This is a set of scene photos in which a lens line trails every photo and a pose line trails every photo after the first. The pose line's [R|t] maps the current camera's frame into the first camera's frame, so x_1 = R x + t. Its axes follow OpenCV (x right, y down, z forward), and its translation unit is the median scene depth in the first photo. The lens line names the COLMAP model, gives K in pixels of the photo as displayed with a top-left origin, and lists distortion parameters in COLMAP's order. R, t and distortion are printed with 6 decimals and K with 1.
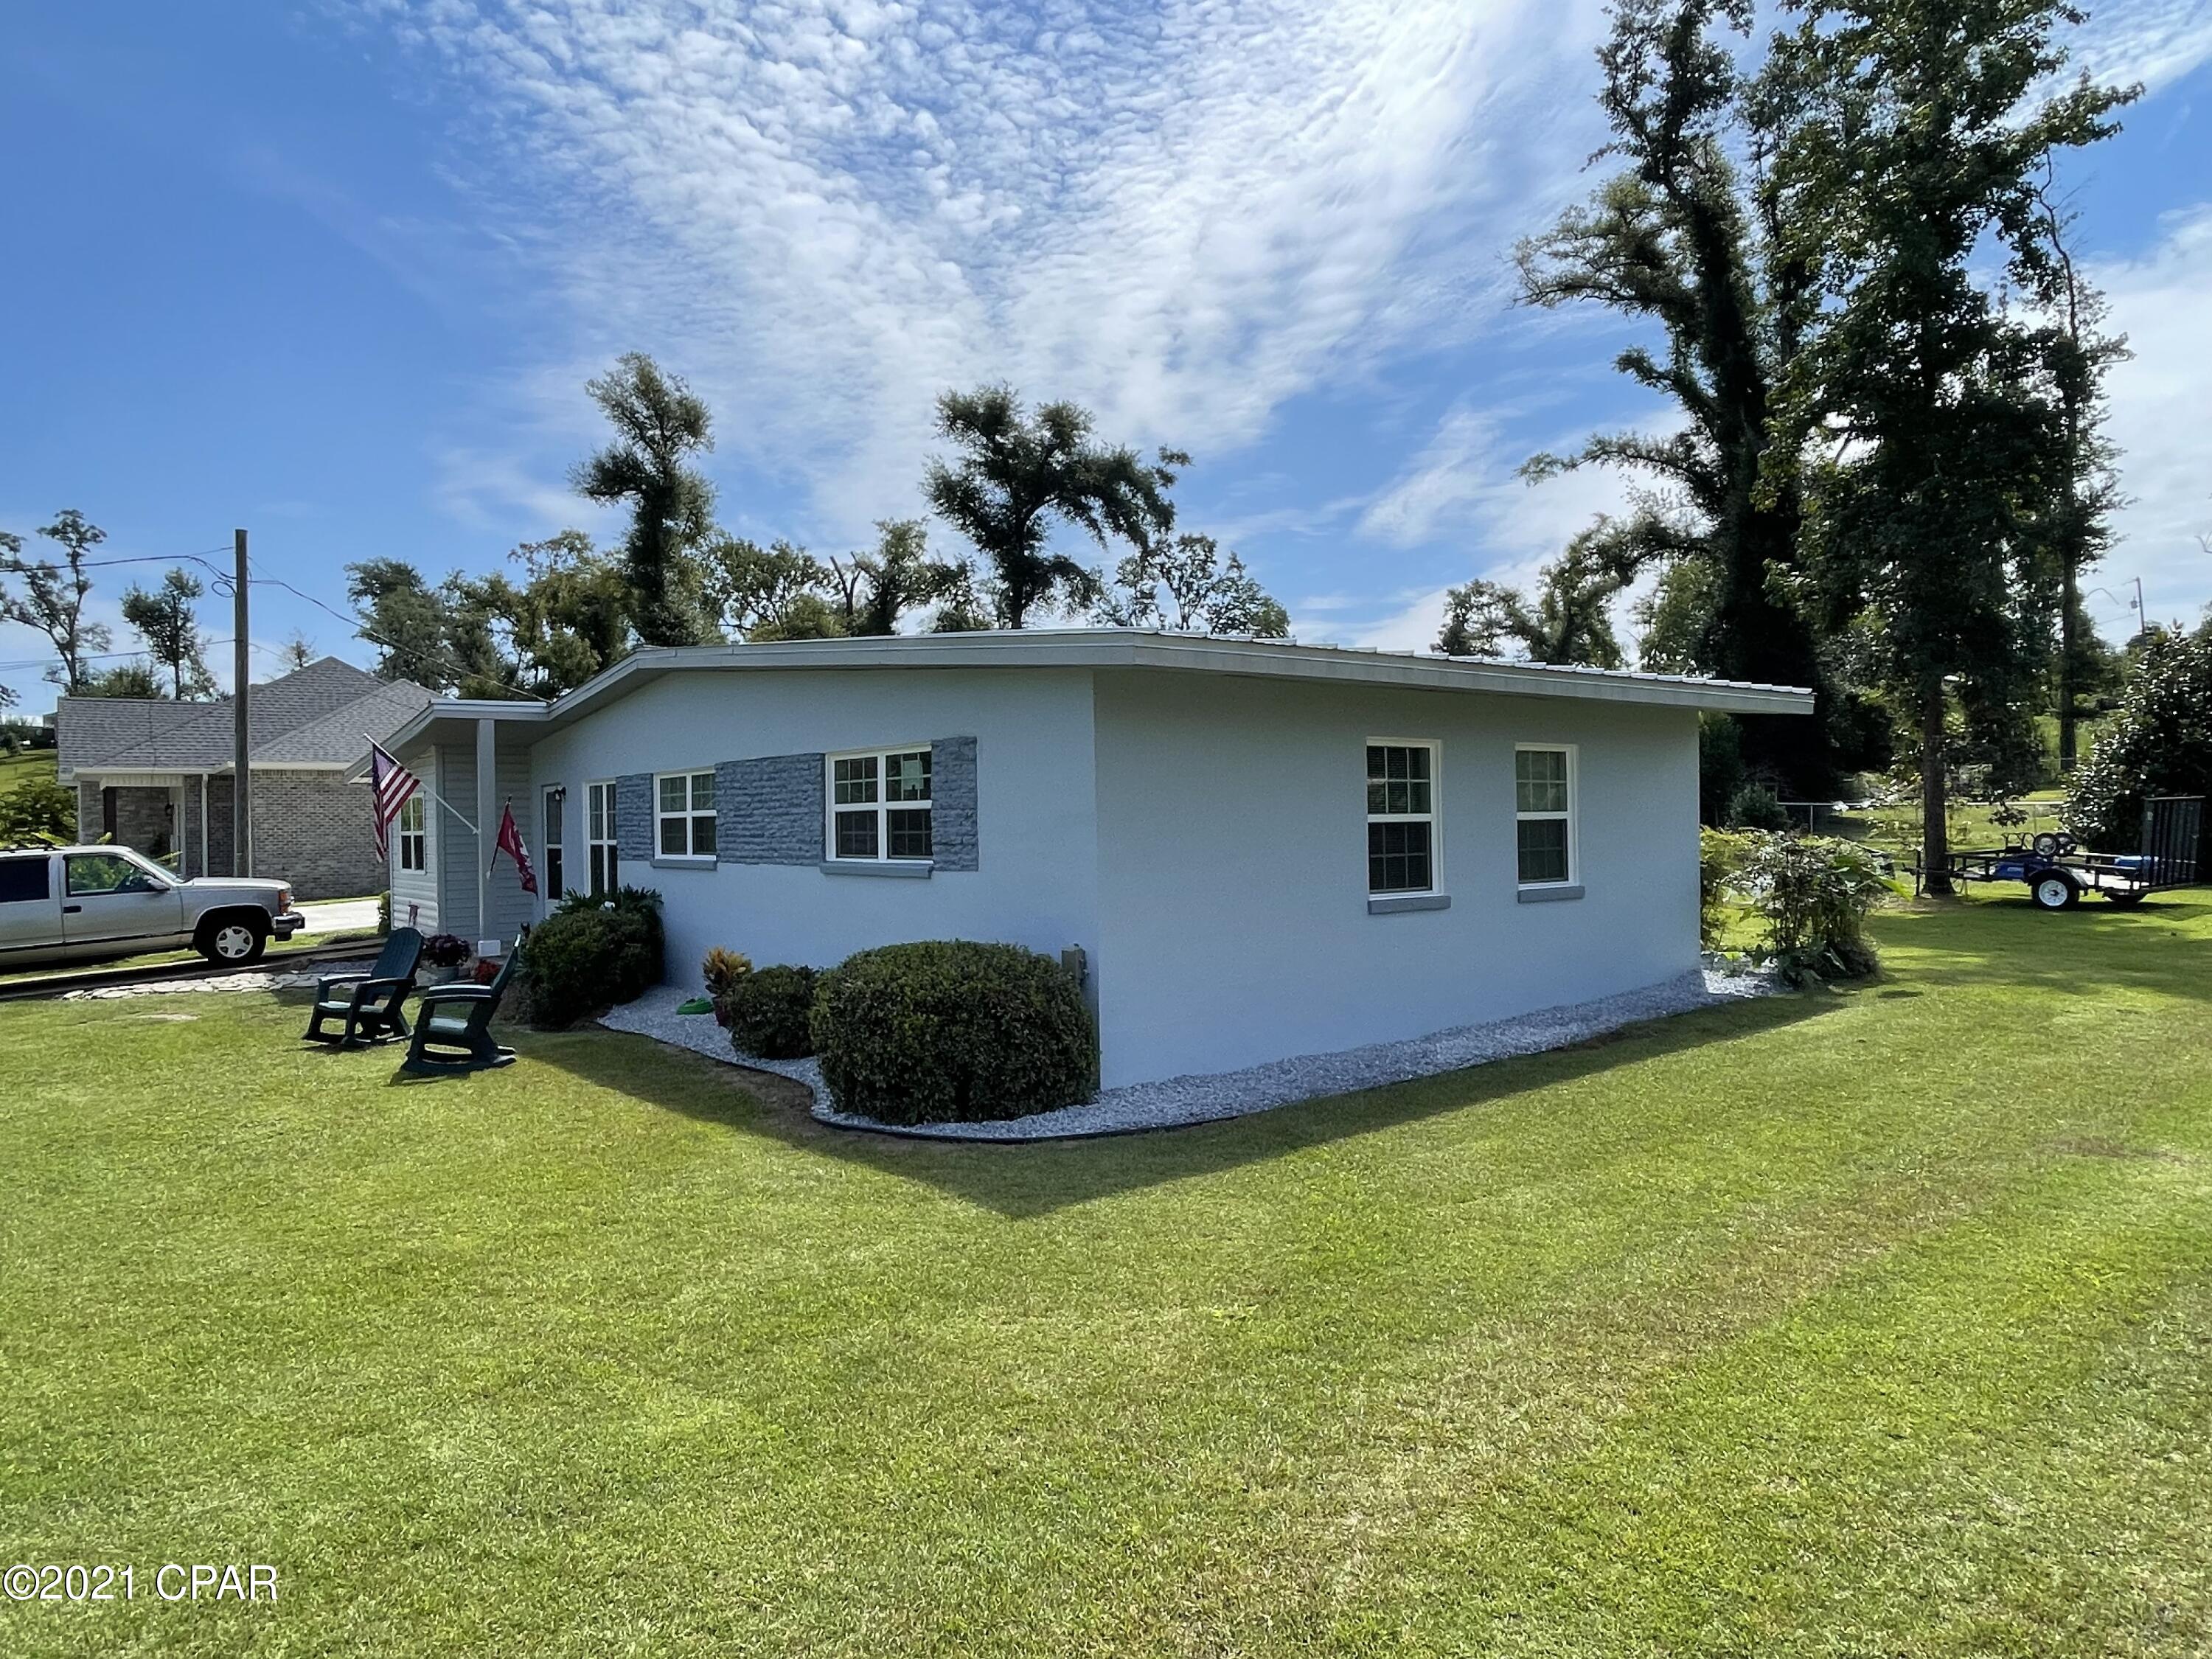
lens RADIAL K [[1373.2, 0, 1089.3], [0, 1373.2, 828.4], [0, 0, 1]] dist [0.001949, -0.000642]
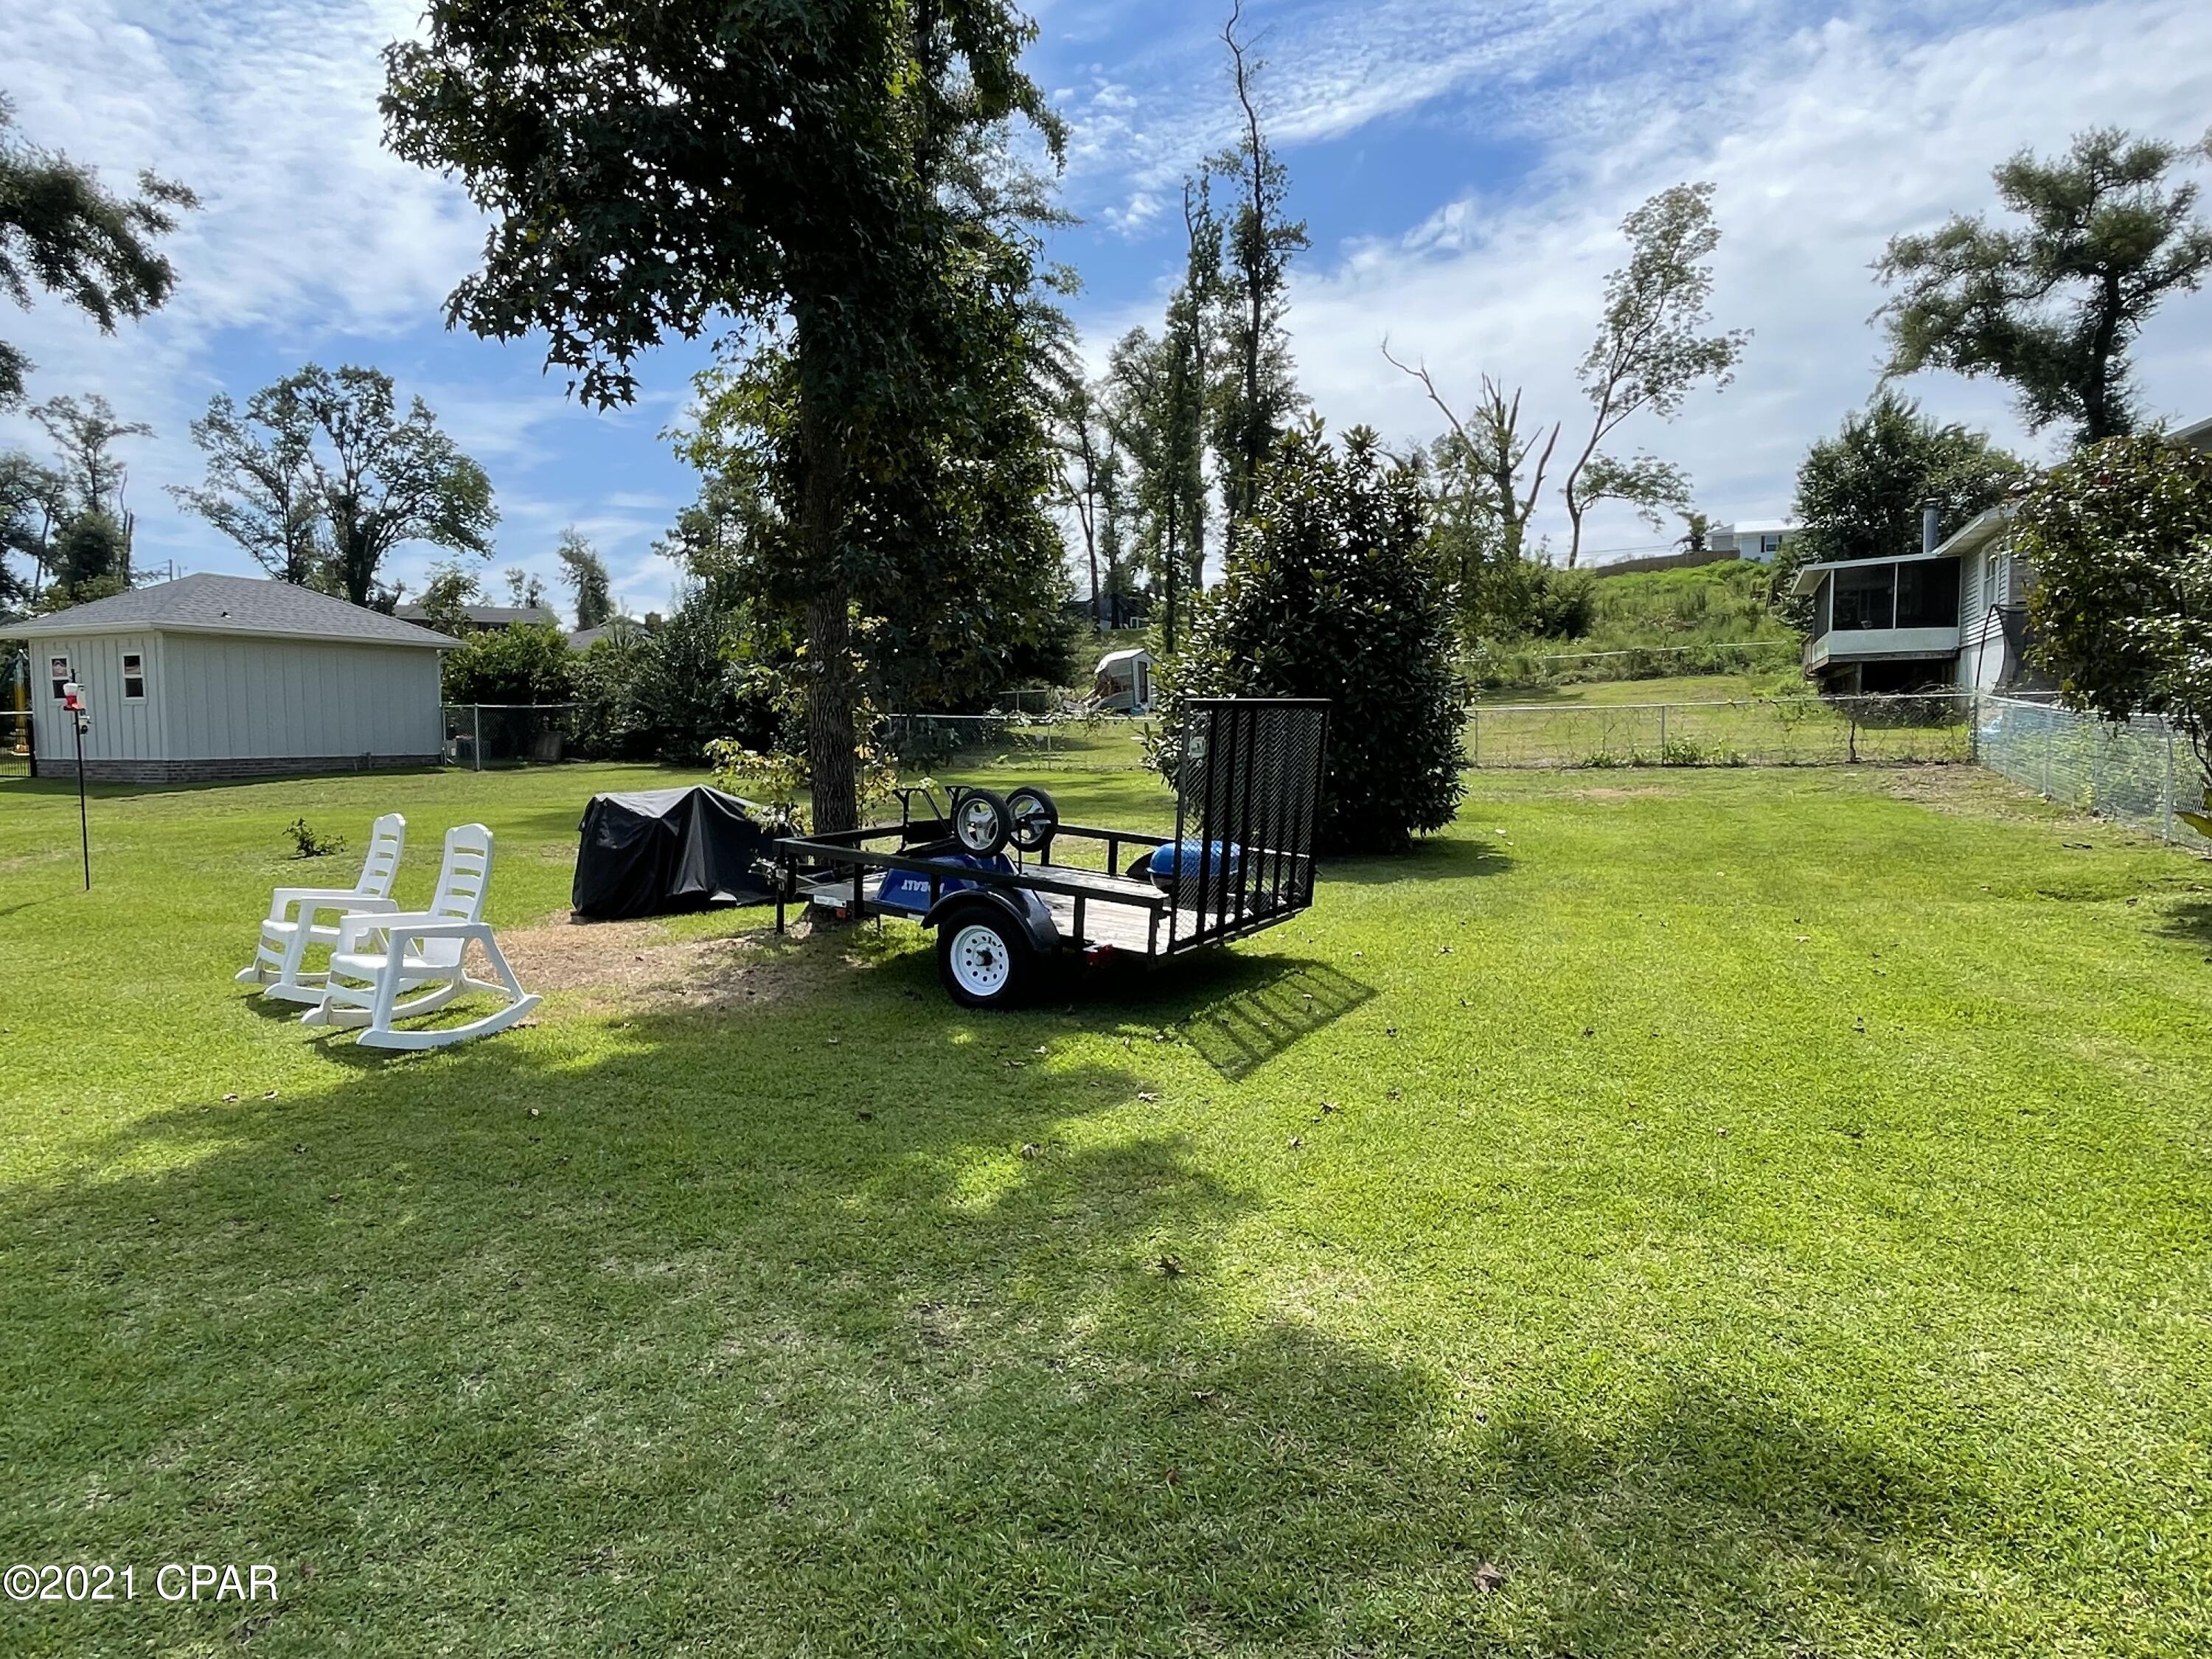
lens RADIAL K [[1373.2, 0, 1089.3], [0, 1373.2, 828.4], [0, 0, 1]] dist [0.001949, -0.000642]
pose [[0.883081, -0.024757, 0.468566, 0.137253], [-0.006078, 0.997920, 0.064181, -0.003212], [-0.469181, -0.059525, 0.881094, 0.171268]]
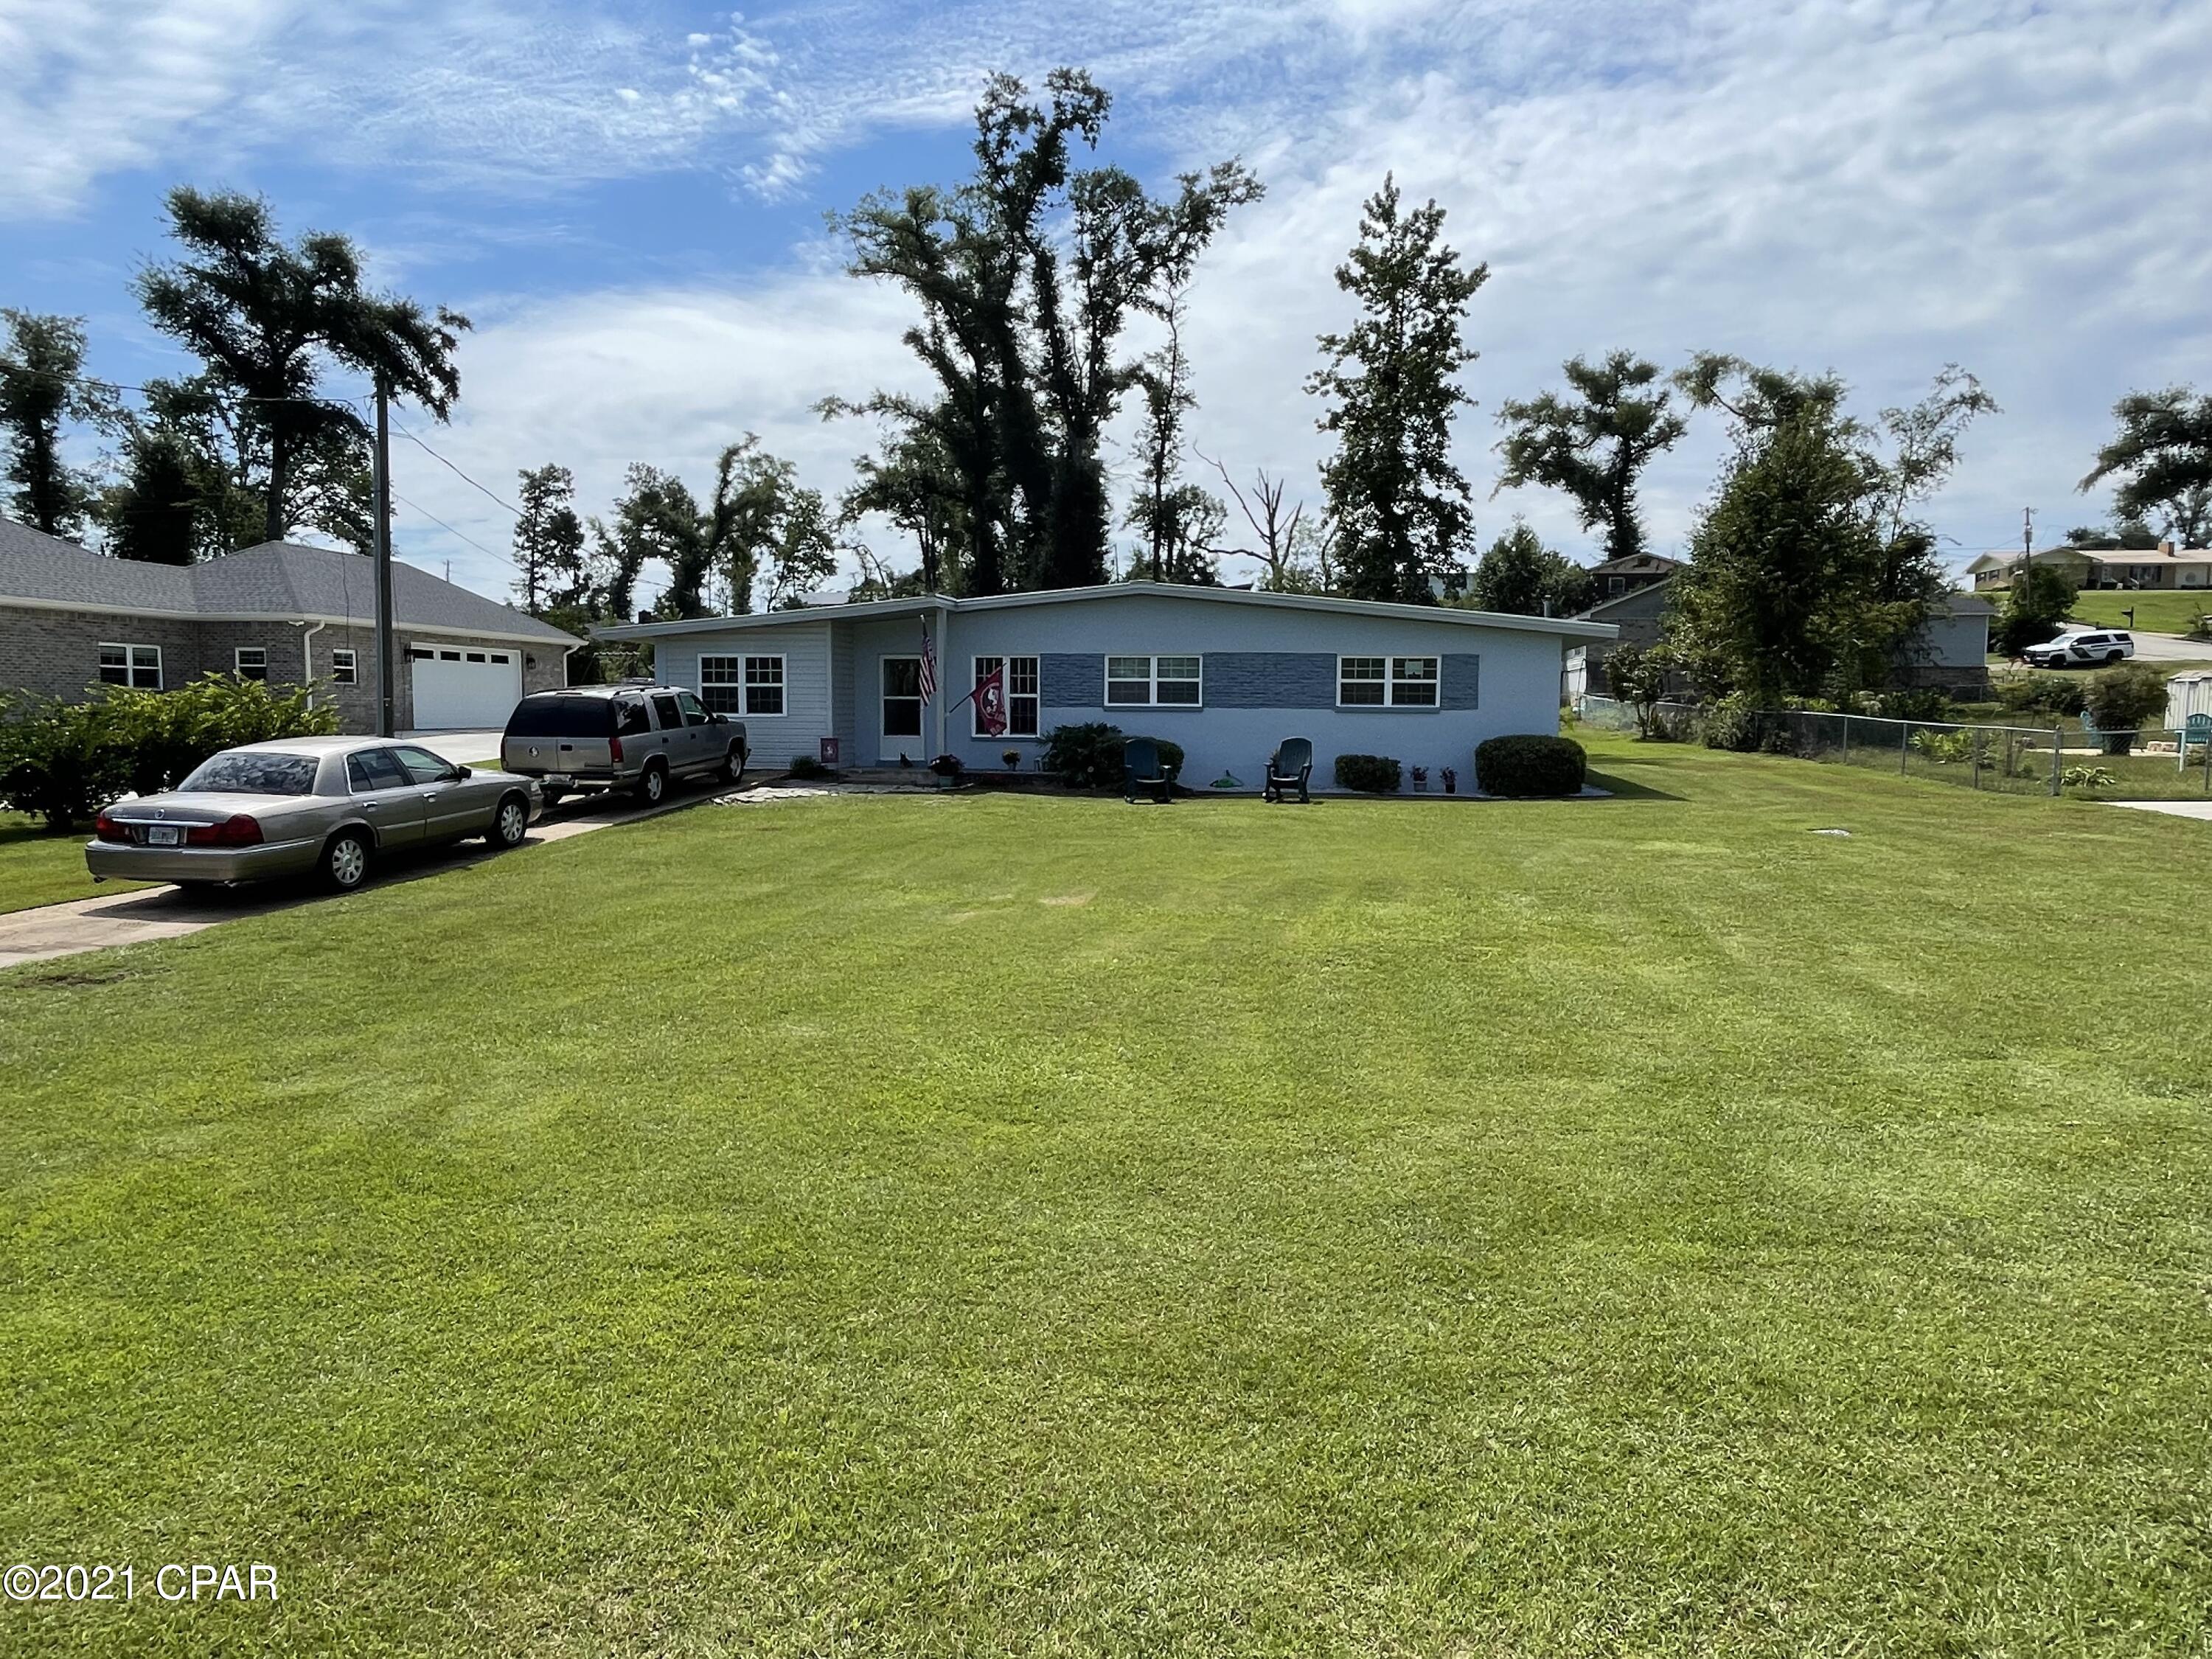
lens RADIAL K [[1364.2, 0, 1139.9], [0, 1364.2, 837.7], [0, 0, 1]] dist [0.001804, 0.001201]
pose [[0.712794, -0.044297, 0.699973, -0.281633], [-0.015166, 0.996797, 0.078525, 0.009750], [-0.701209, -0.066588, 0.709839, -0.042536]]
